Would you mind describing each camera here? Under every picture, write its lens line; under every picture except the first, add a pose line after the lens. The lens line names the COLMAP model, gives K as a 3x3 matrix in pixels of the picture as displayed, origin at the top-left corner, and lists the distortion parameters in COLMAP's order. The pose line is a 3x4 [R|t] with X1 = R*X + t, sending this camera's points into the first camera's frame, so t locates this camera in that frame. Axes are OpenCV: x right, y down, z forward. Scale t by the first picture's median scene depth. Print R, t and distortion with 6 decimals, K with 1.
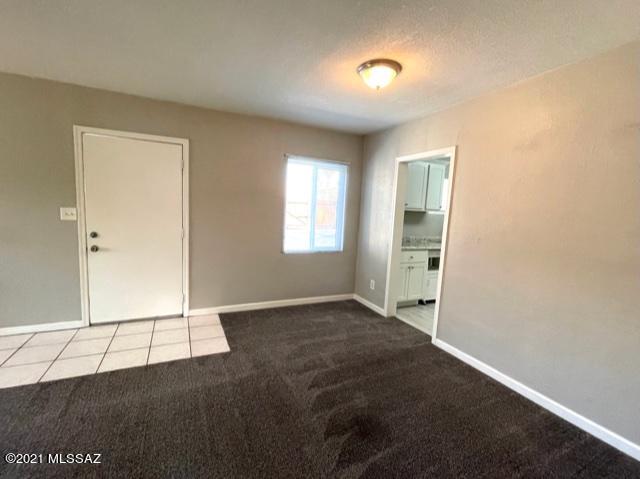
lens RADIAL K [[286.2, 0, 316.3], [0, 286.2, 237.7], [0, 0, 1]] dist [-0.002731, -0.000195]
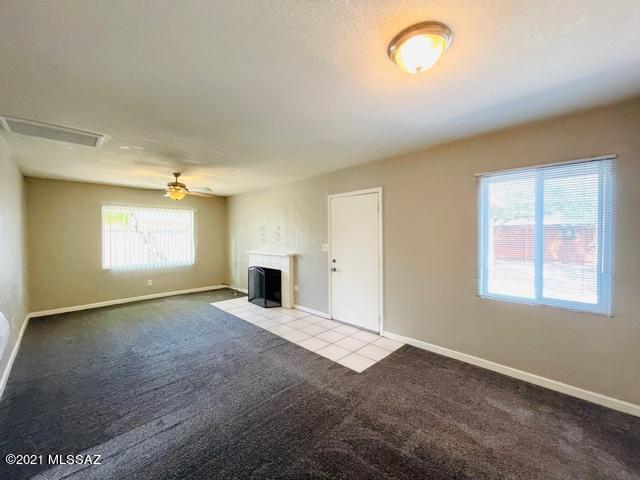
lens RADIAL K [[258.3, 0, 317.3], [0, 258.3, 238.0], [0, 0, 1]] dist [-0.002215, -0.000067]
pose [[0.334049, -0.037987, -0.941790, 0.533852], [-0.079470, 0.994495, -0.068301, -0.030286], [0.939200, 0.097660, 0.329191, 0.431834]]
